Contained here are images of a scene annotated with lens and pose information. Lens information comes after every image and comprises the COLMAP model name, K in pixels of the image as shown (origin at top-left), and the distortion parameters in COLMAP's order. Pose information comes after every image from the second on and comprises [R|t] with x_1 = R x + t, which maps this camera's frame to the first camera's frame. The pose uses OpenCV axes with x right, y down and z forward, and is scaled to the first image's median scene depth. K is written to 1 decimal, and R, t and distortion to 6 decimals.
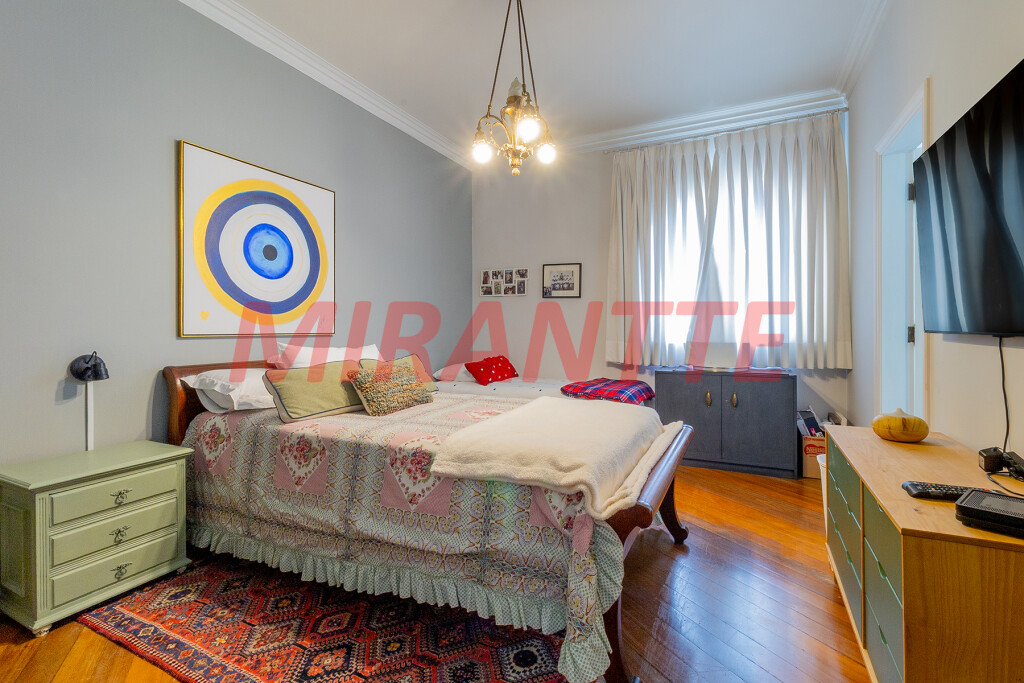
lens RADIAL K [[473.0, 0, 512.9], [0, 473.0, 333.7], [0, 0, 1]] dist [0.001305, 0.000225]
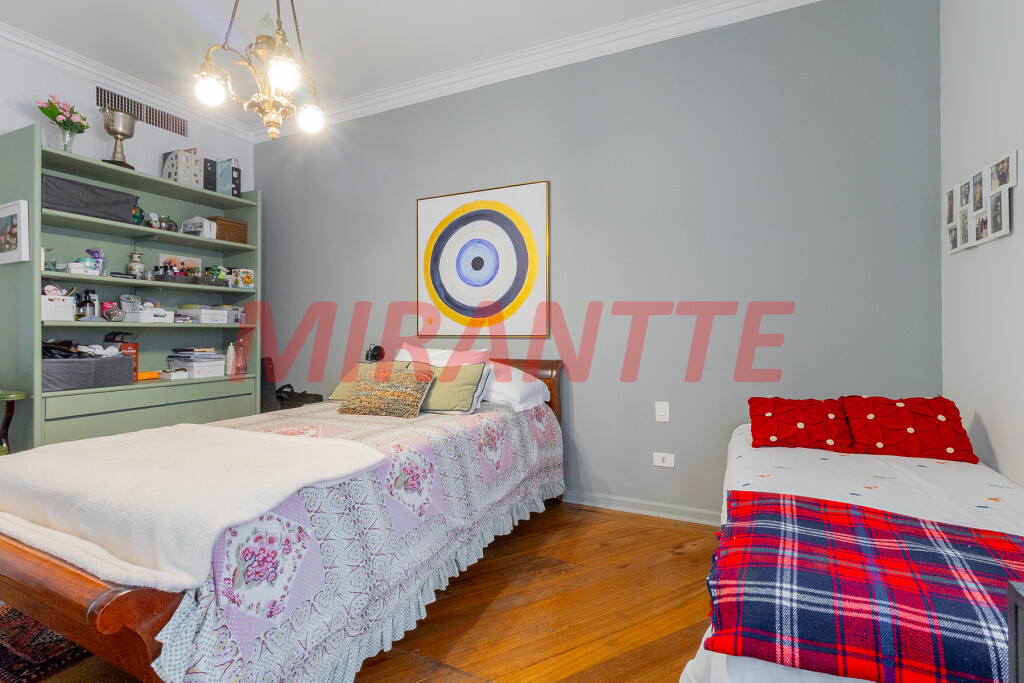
lens RADIAL K [[473.0, 0, 512.8], [0, 473.0, 333.2], [0, 0, 1]] dist [0.001305, 0.000225]
pose [[0.008771, 0.007432, -0.999934, 0.597274], [-0.008953, 0.999933, 0.007353, -0.013145], [0.999921, 0.008888, 0.008837, 1.037469]]
